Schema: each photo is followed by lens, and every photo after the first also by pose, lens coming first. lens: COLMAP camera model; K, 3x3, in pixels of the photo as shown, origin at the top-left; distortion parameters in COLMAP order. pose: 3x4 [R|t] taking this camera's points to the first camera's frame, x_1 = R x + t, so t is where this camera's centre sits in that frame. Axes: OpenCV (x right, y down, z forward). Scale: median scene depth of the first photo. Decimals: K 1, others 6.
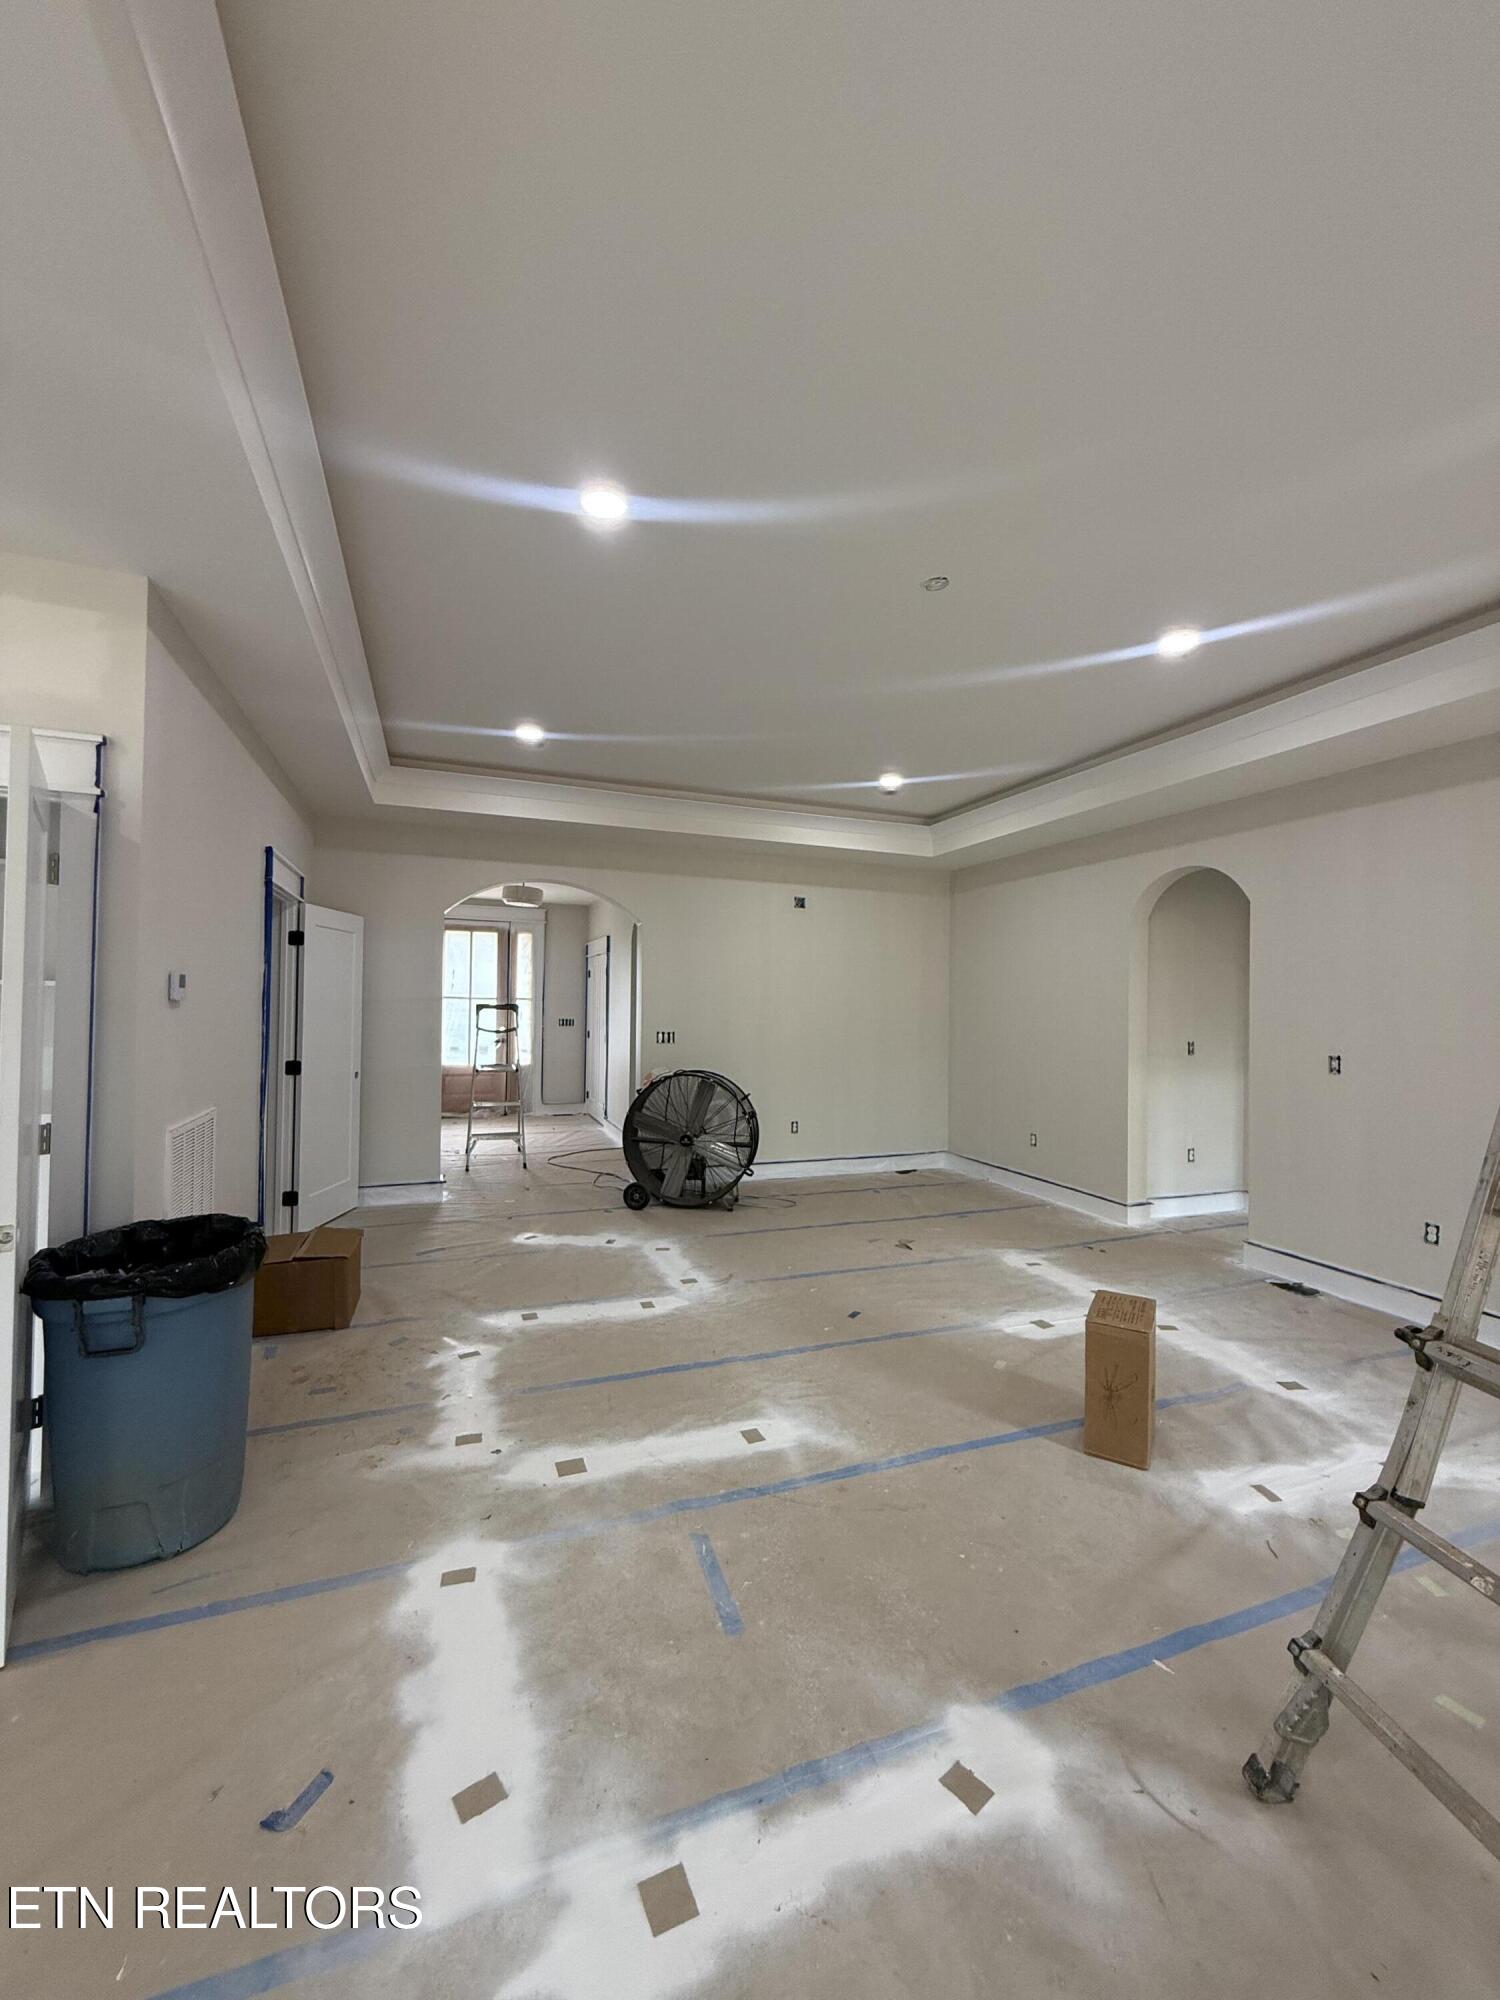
lens RADIAL K [[797.2, 0, 746.9], [0, 797.2, 998.2], [0, 0, 1]] dist [0.001219, -0.000052]
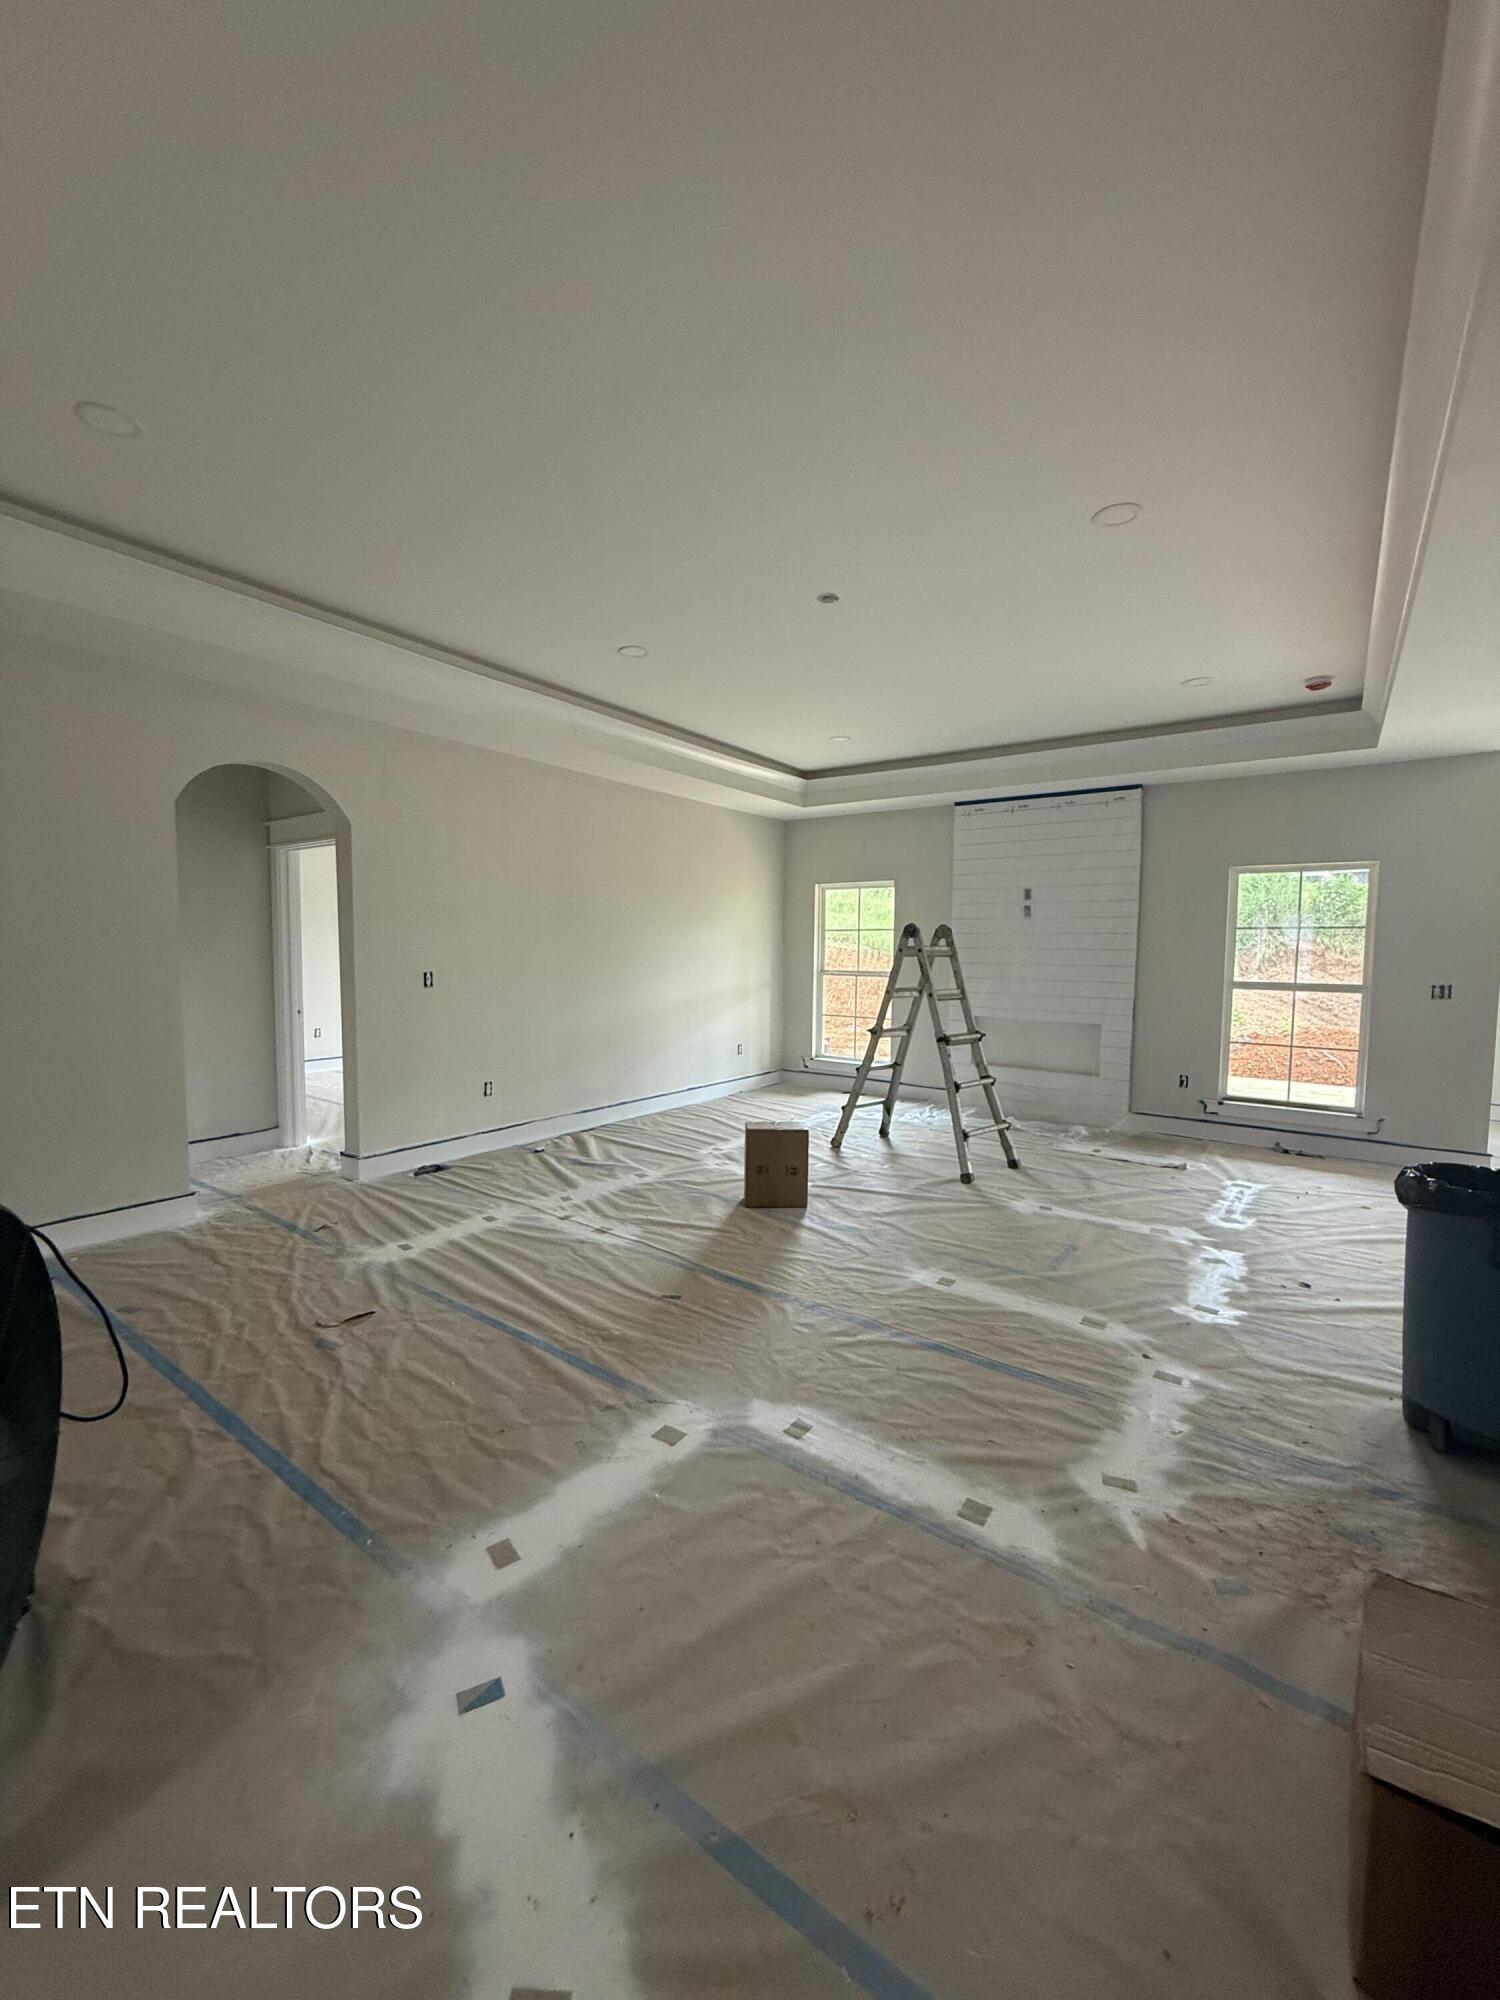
lens RADIAL K [[797.2, 0, 746.9], [0, 797.2, 998.2], [0, 0, 1]] dist [0.001219, -0.000052]
pose [[-0.544782, -0.079226, 0.834827, -0.397135], [-0.028406, 0.996699, 0.076051, 0.004243], [-0.838096, 0.017717, -0.545234, 0.914521]]
